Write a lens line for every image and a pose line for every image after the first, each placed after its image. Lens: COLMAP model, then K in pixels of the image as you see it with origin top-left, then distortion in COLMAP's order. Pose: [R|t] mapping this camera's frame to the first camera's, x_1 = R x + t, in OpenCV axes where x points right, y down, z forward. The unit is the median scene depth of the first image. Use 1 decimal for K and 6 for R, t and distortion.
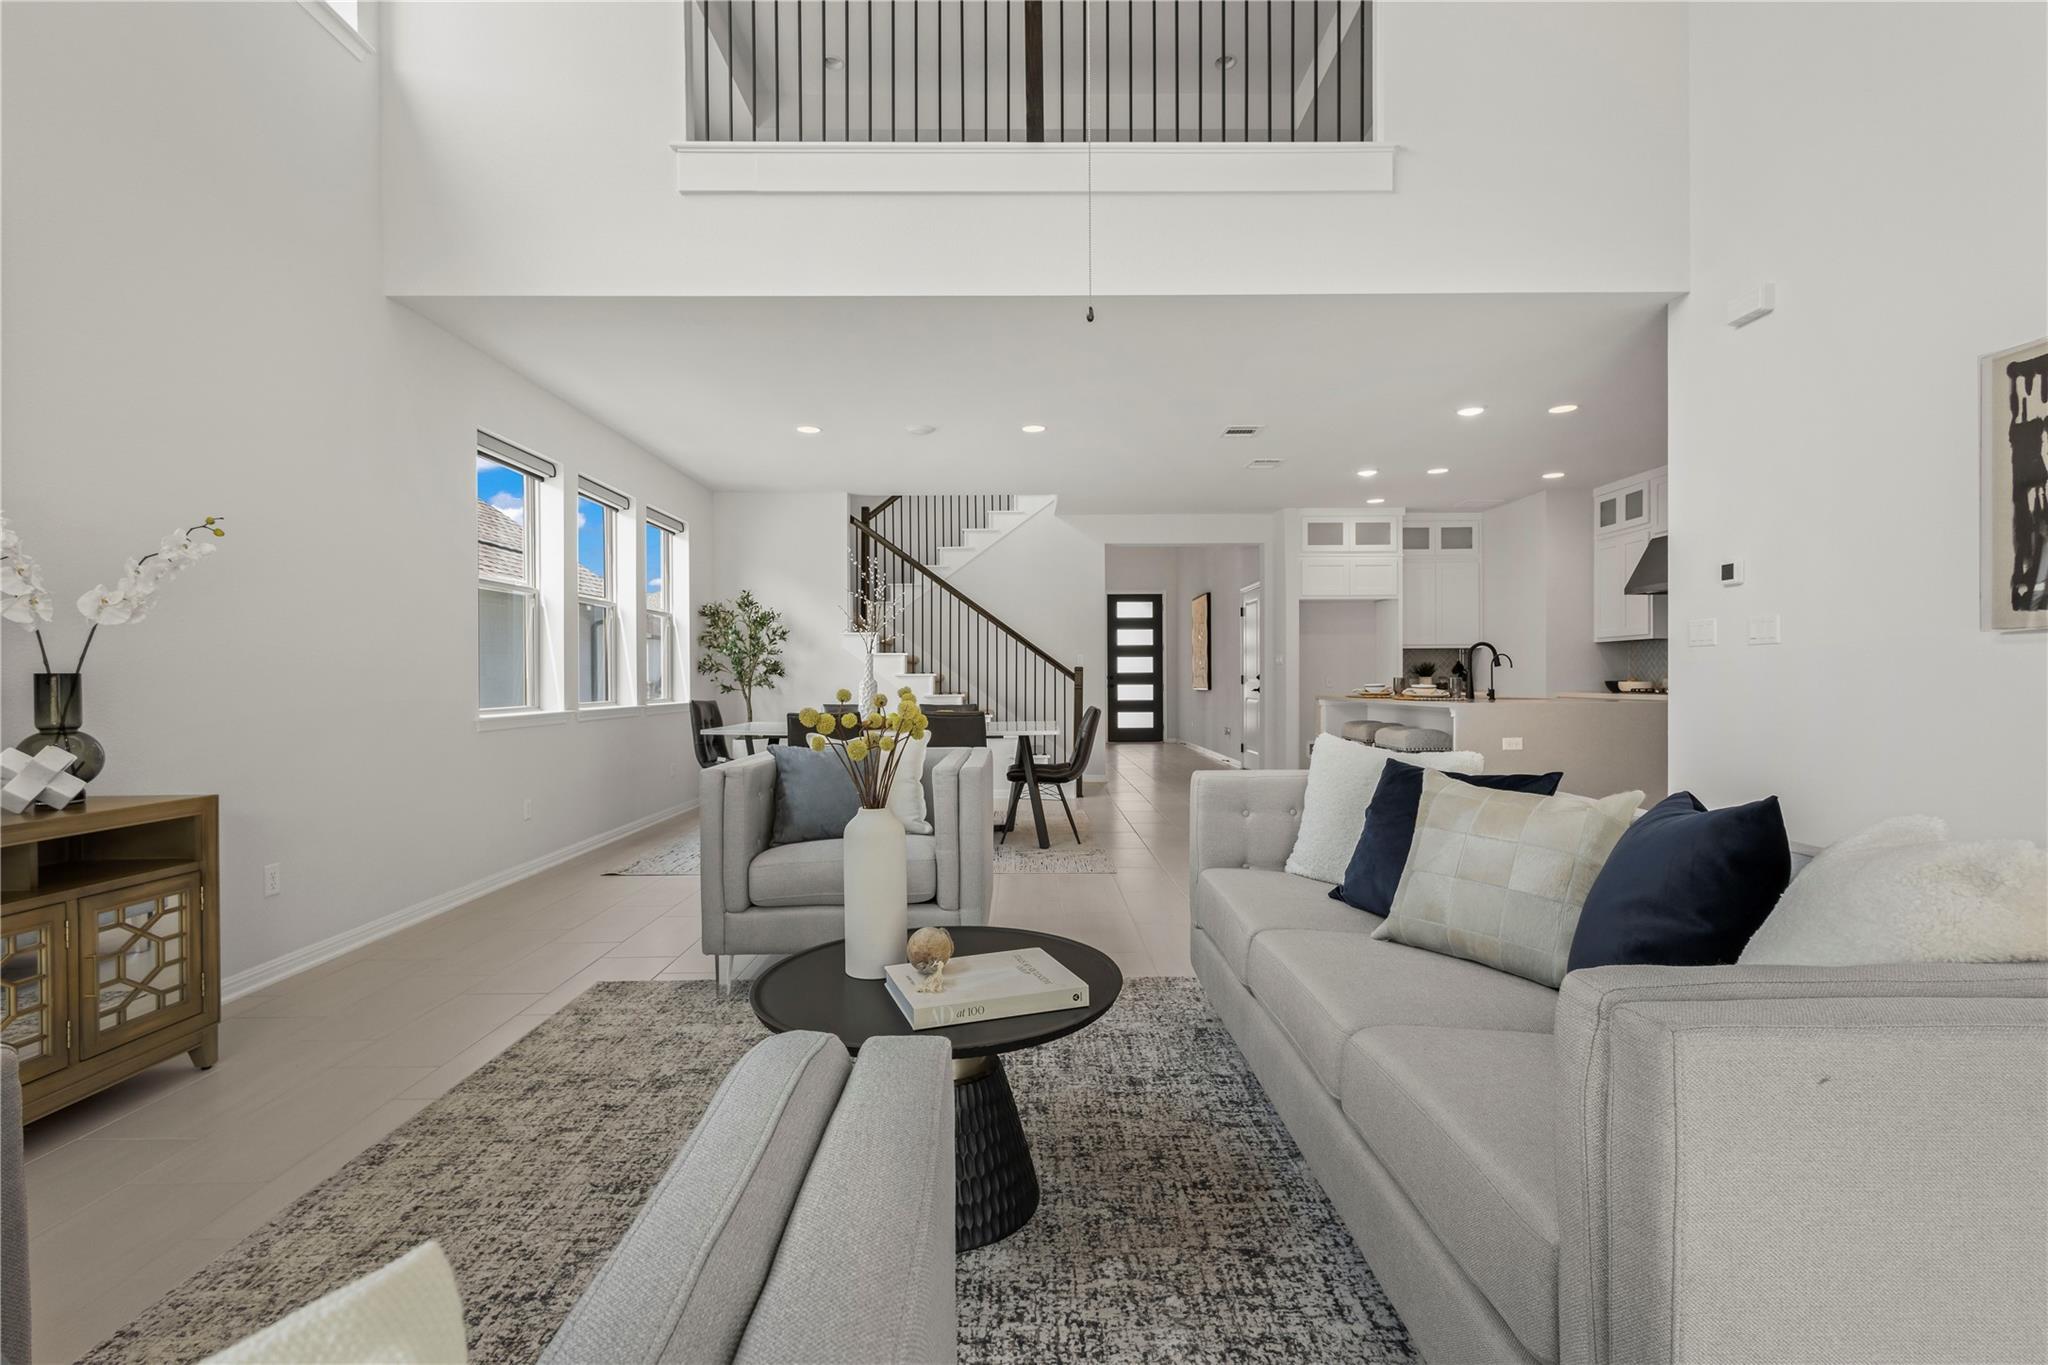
lens RADIAL K [[940.6, 0, 1027.2], [0, 940.6, 686.4], [0, 0, 1]] dist [0.010332, -0.003744]
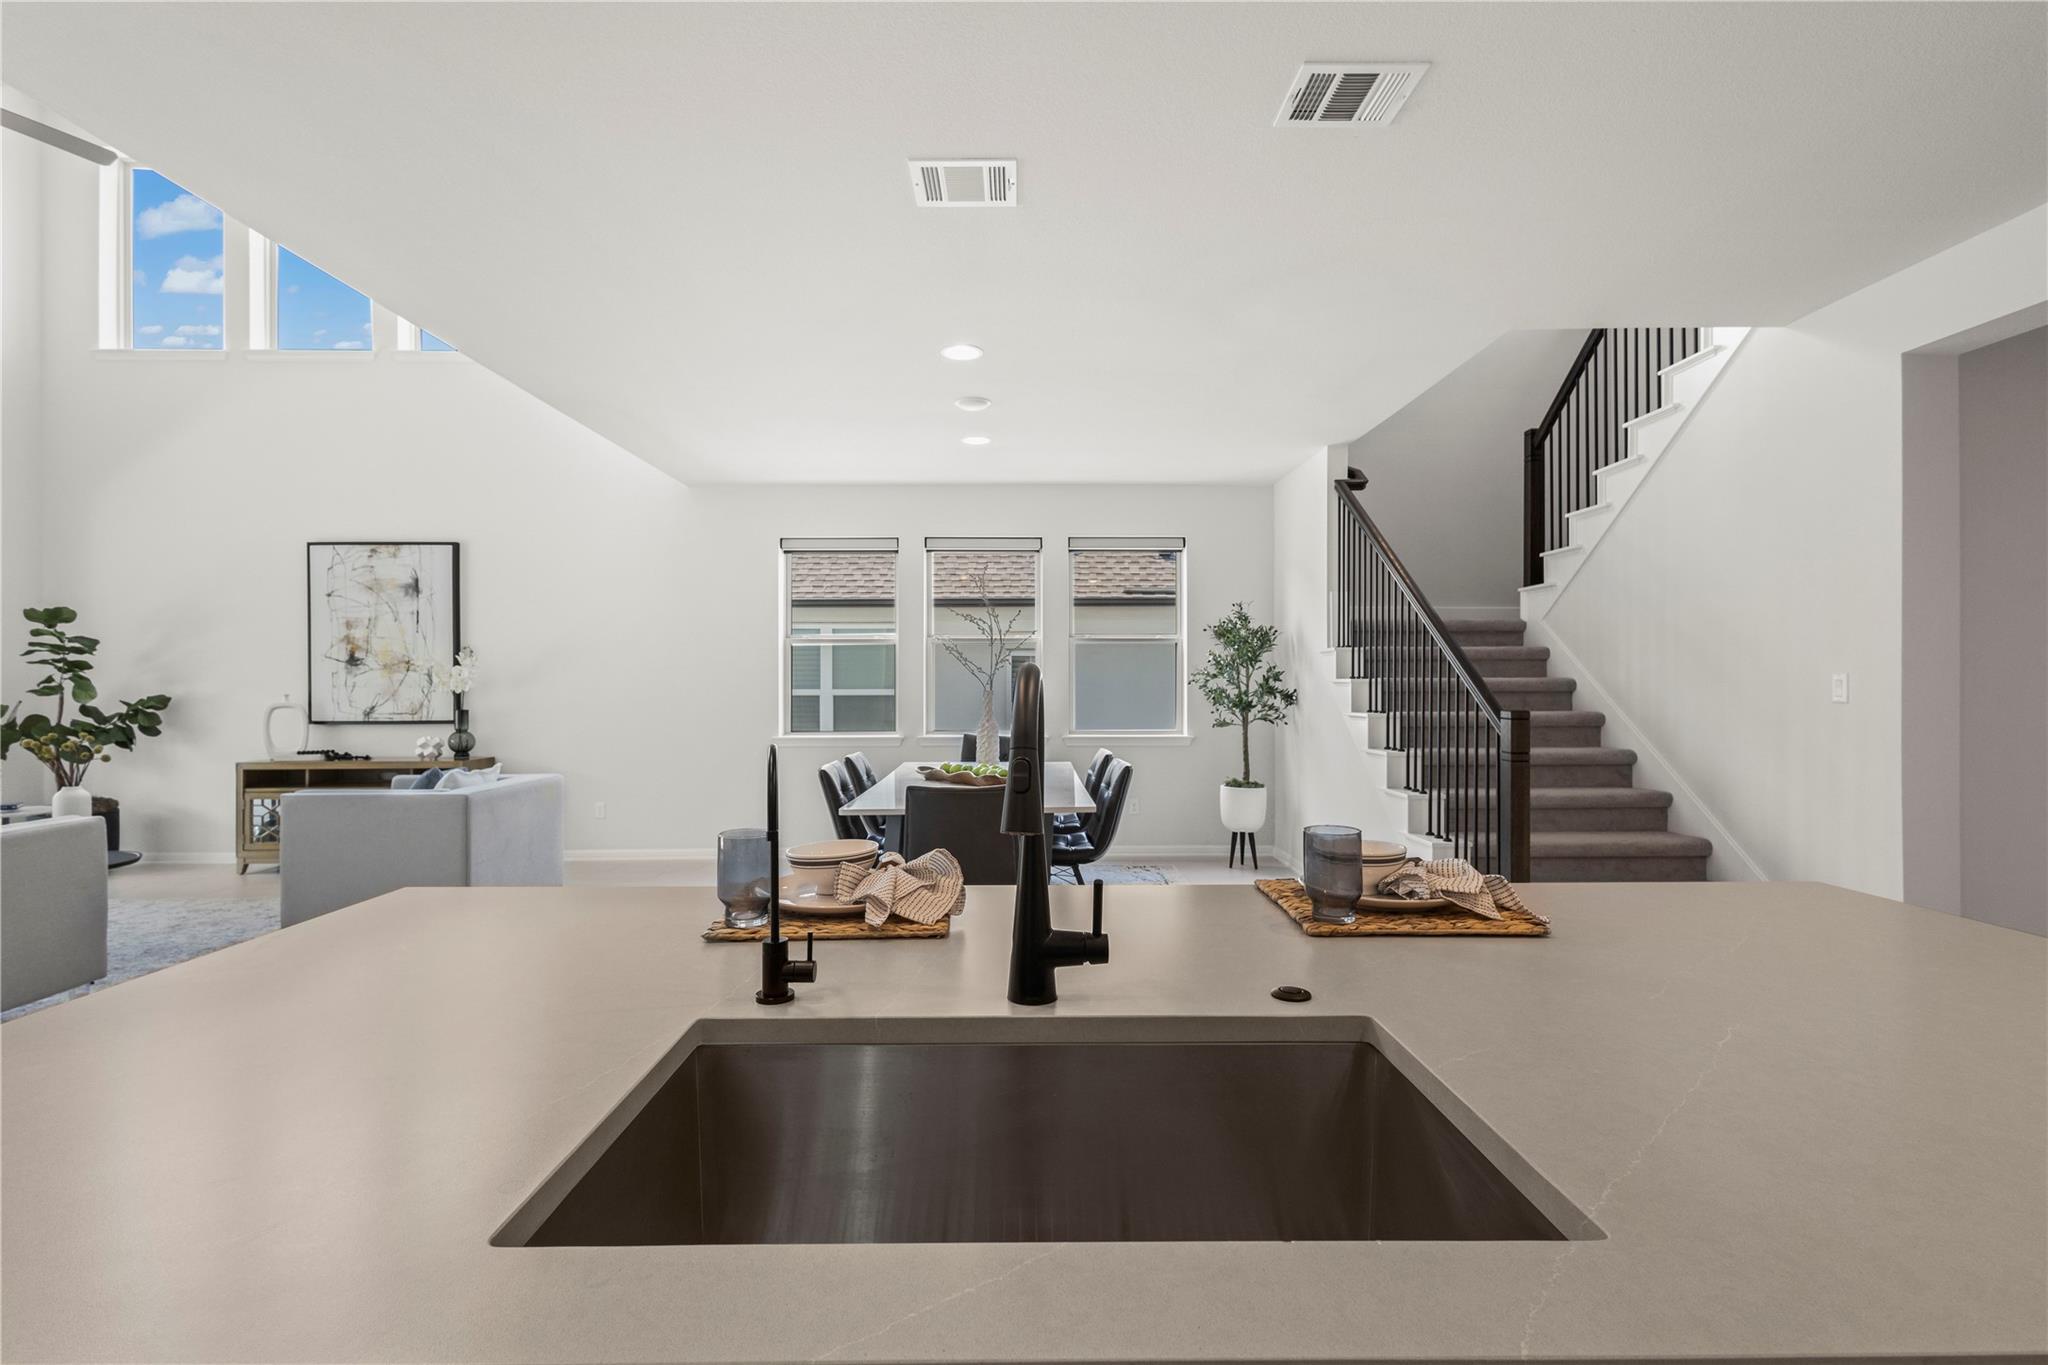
lens RADIAL K [[940.6, 0, 1023.0], [0, 940.6, 681.8], [0, 0, 1]] dist [0.010332, -0.003744]
pose [[0.001692, 0.004655, -0.999988, 0.451667], [-0.006766, 0.999966, 0.004643, -0.031595], [0.999976, 0.006758, 0.001723, 0.706076]]
